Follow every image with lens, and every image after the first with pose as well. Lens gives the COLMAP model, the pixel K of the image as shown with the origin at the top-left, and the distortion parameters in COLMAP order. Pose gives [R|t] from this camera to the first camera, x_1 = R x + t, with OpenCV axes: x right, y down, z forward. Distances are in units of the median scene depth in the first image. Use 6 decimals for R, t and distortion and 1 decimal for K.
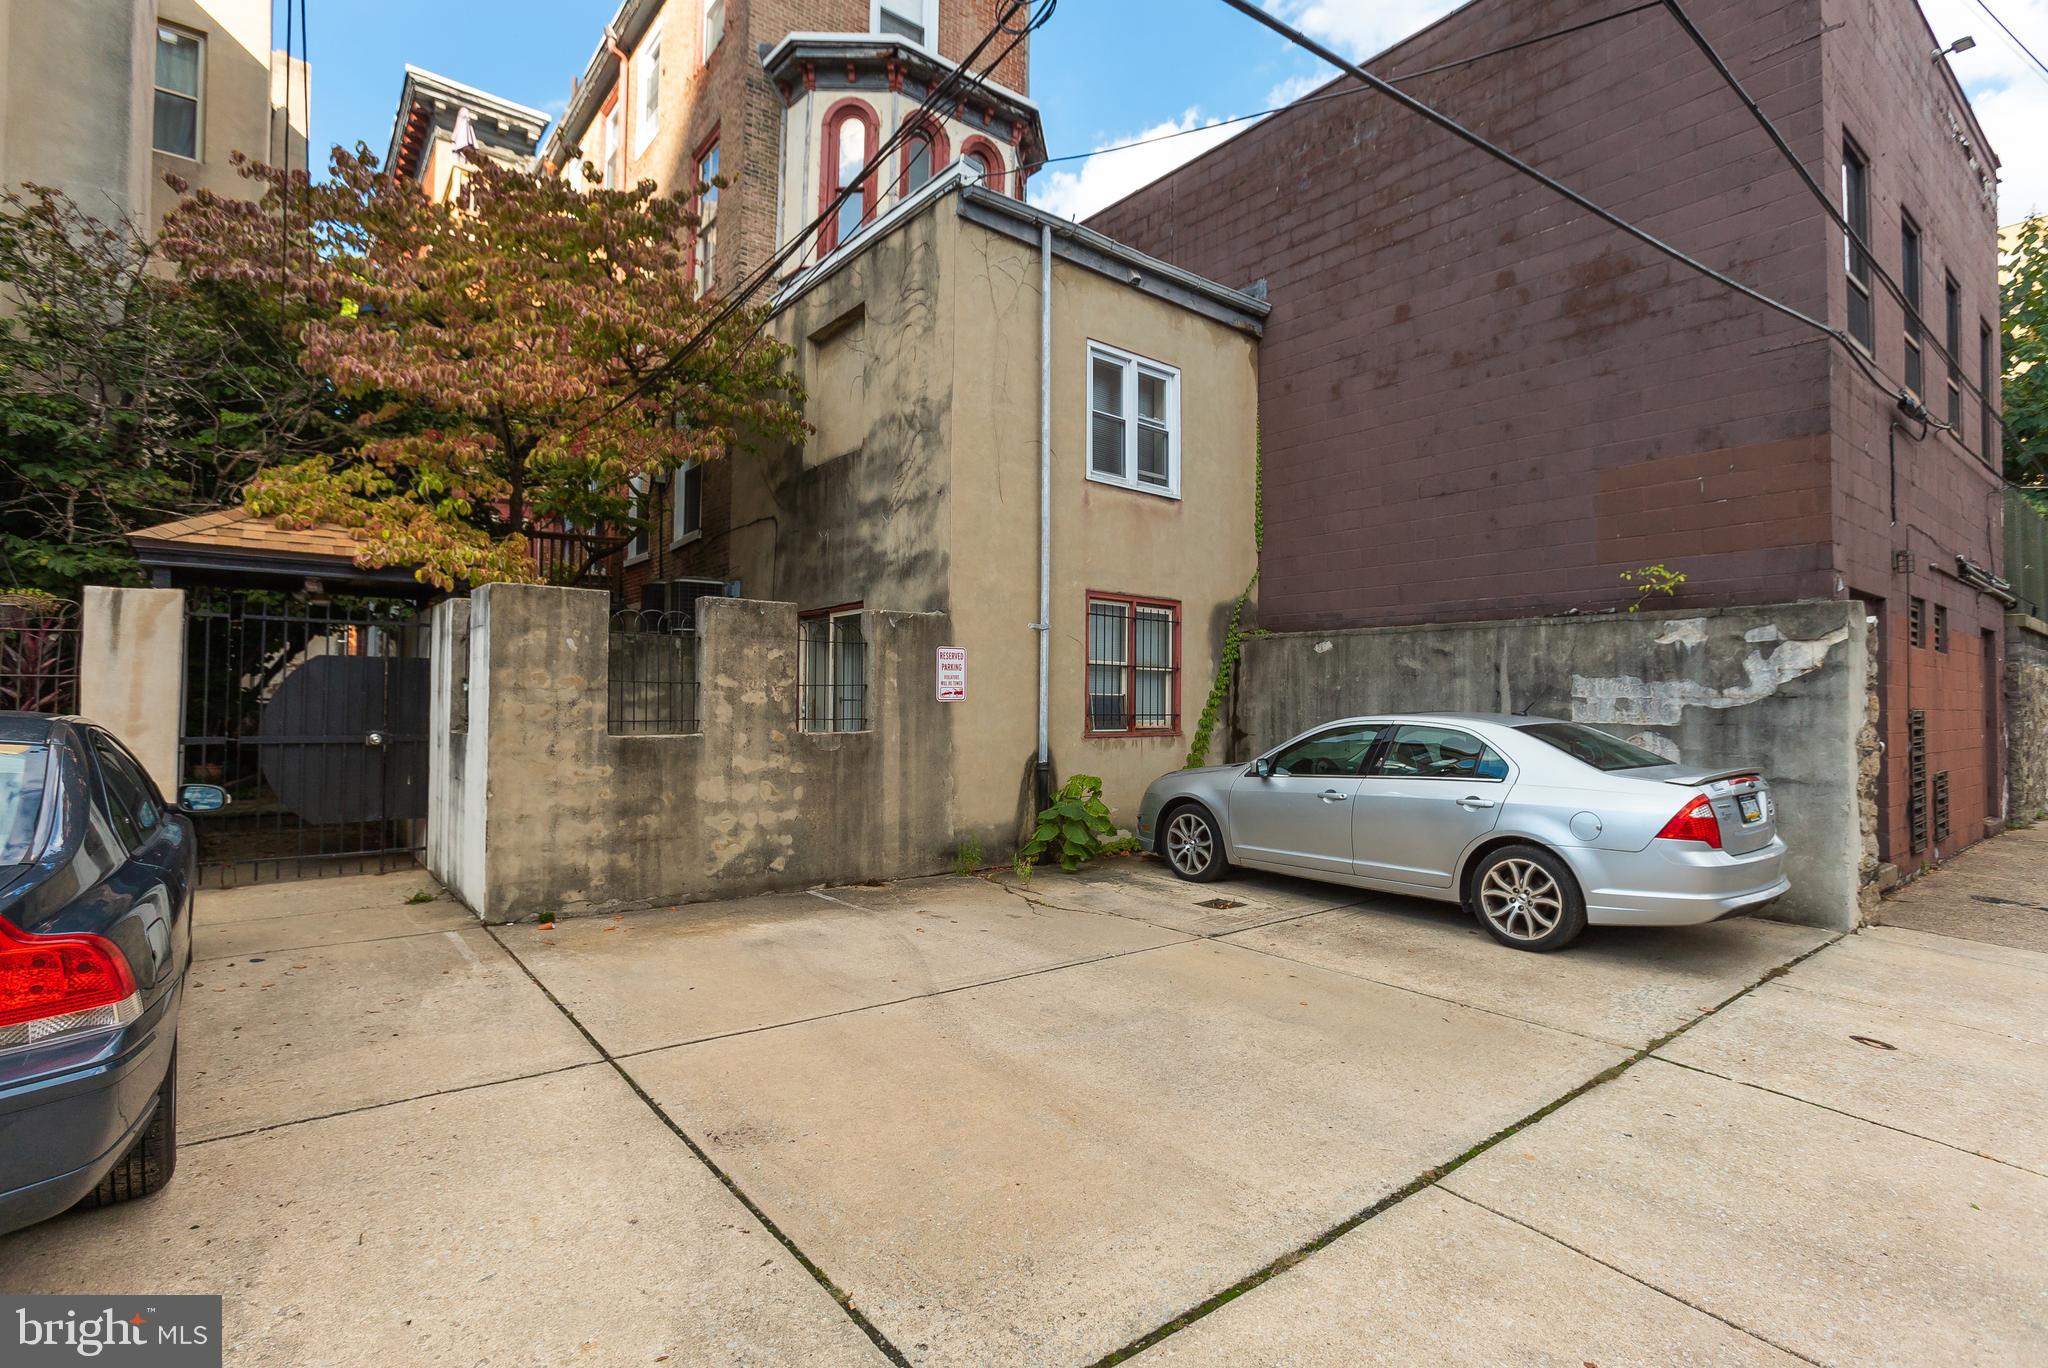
lens RADIAL K [[957.9, 0, 1013.2], [0, 957.9, 695.2], [0, 0, 1]] dist [-0.033560, 0.016186]
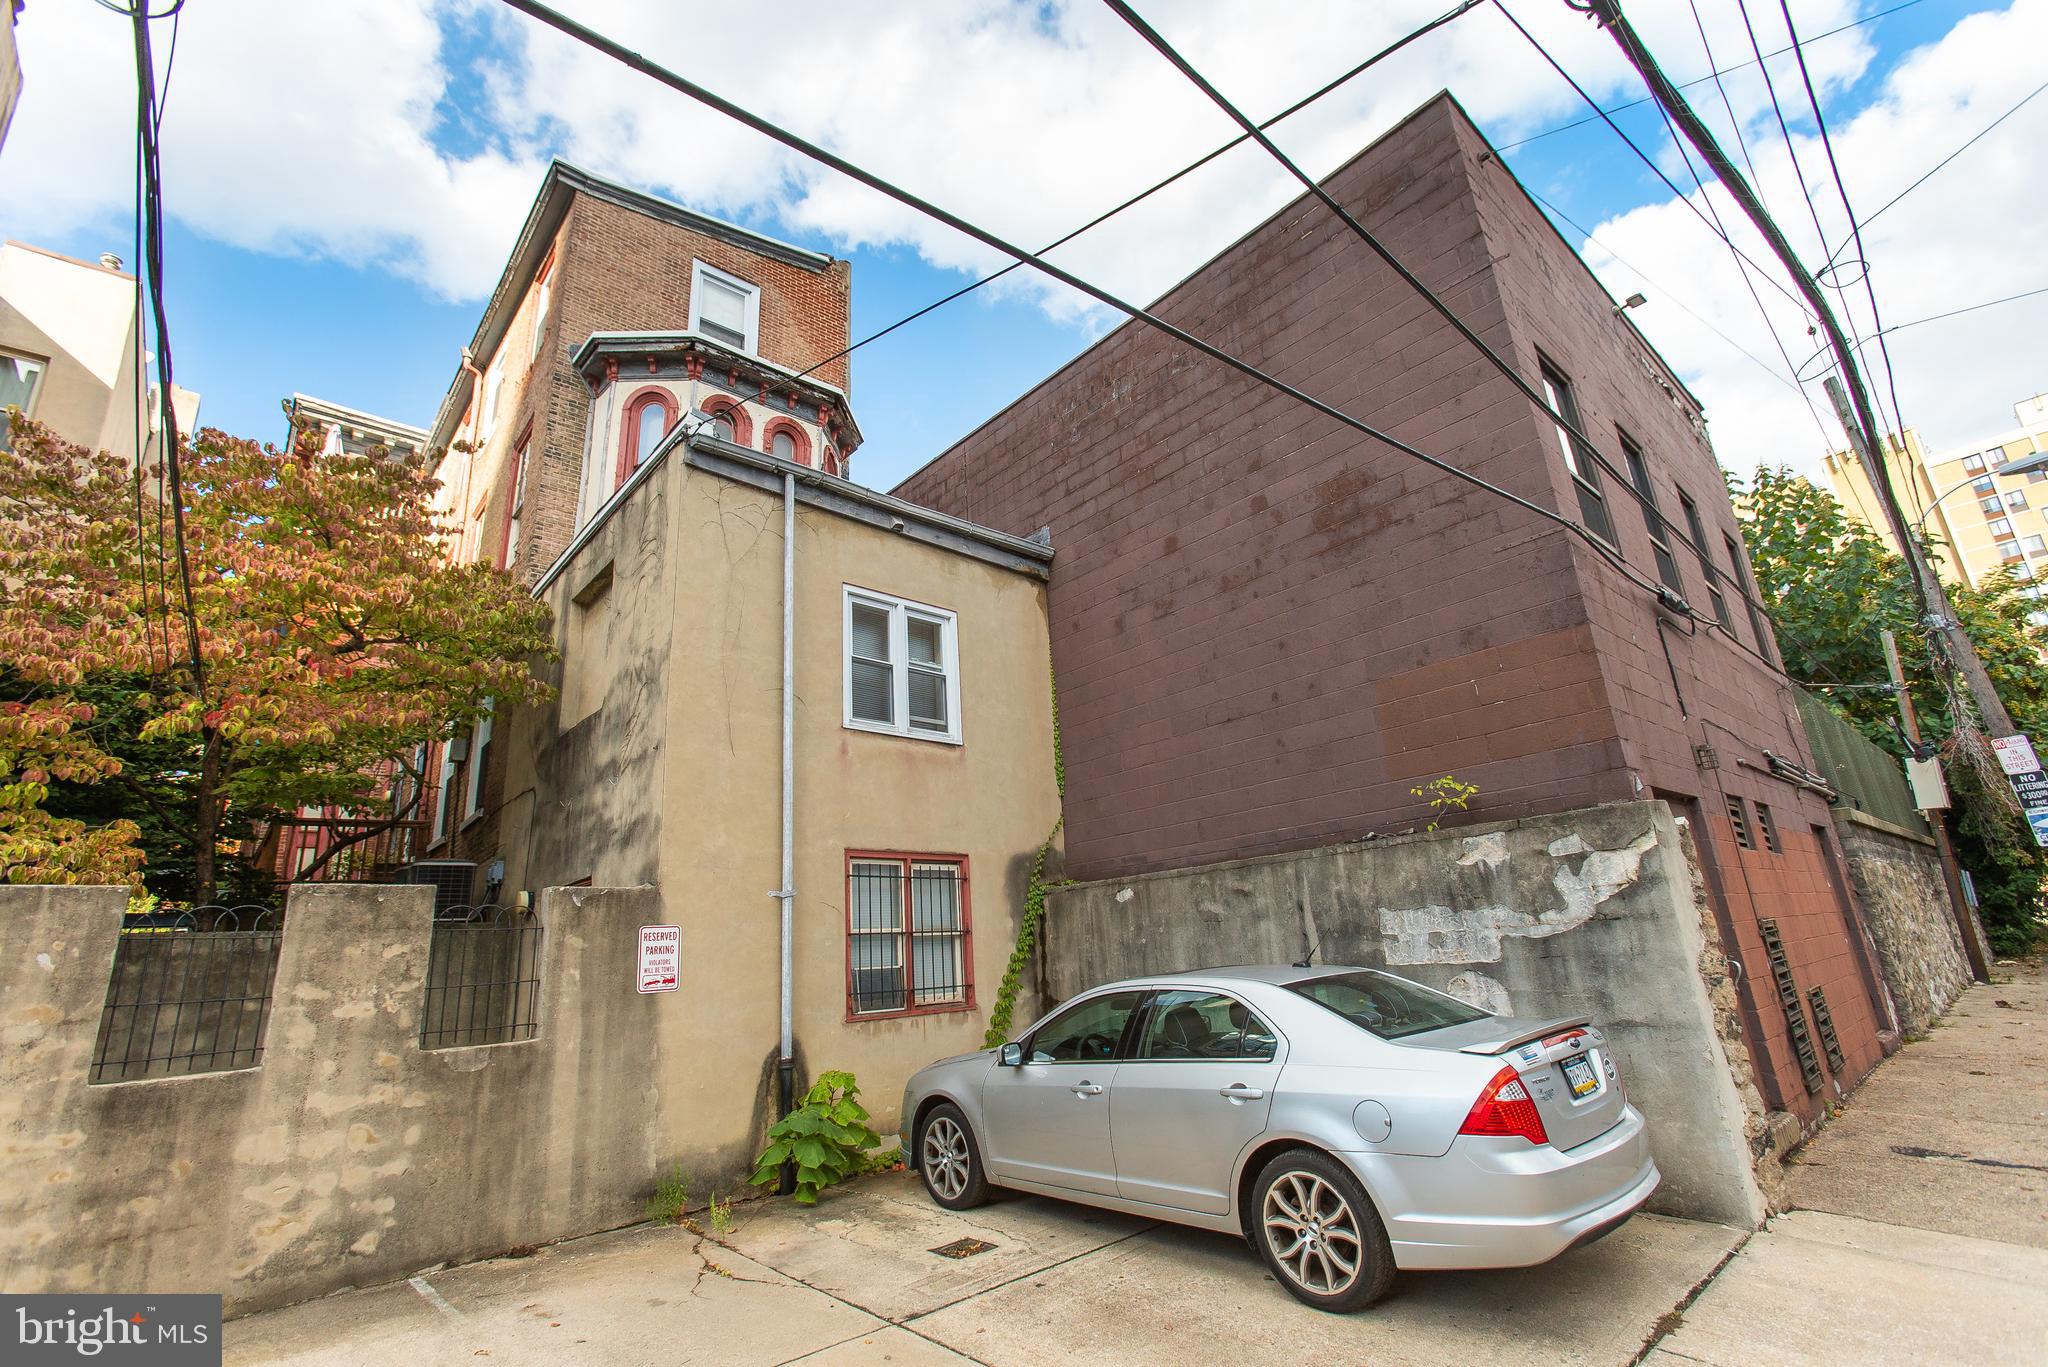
lens RADIAL K [[915.9, 0, 997.5], [0, 915.9, 715.4], [0, 0, 1]] dist [-0.027273, 0.017313]
pose [[0.995985, -0.052796, 0.072294, 0.186989], [0.069302, 0.965927, -0.249363, -0.008164], [-0.056666, 0.253372, 0.965708, 0.167197]]
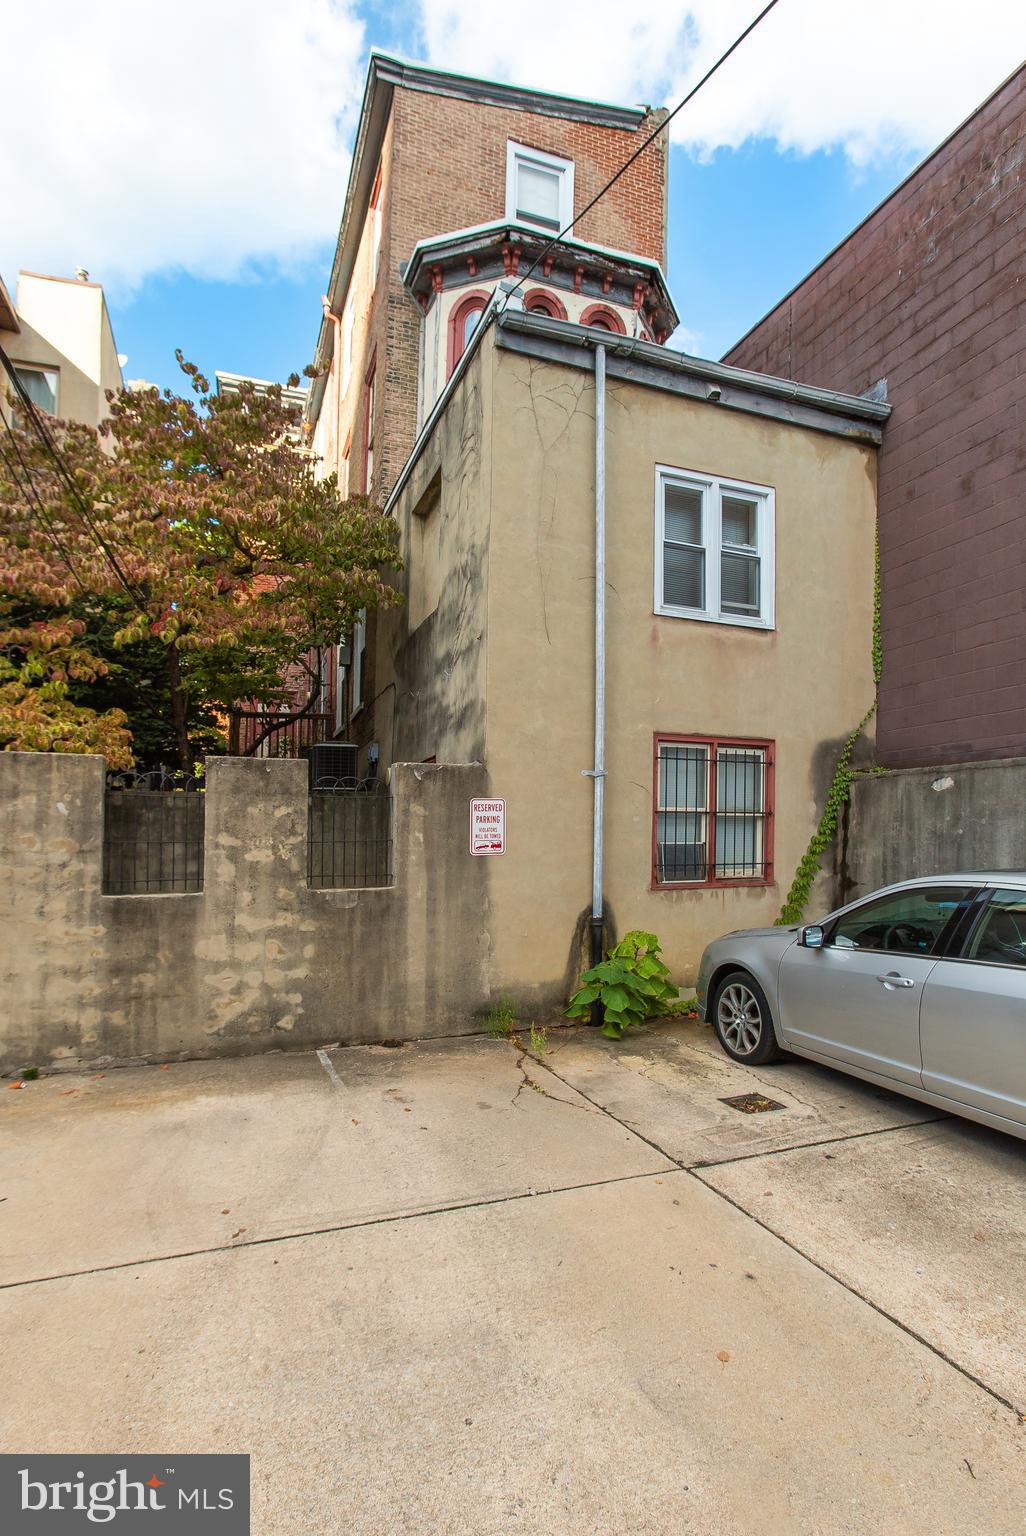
lens RADIAL K [[760.6, 0, 498.1], [0, 760.6, 854.3], [0, 0, 1]] dist [-0.031553, 0.013473]
pose [[0.952697, -0.007092, -0.303839, 0.181331], [0.015237, 0.999585, 0.024442, -0.012753], [0.303540, -0.027916, 0.952410, 0.282144]]
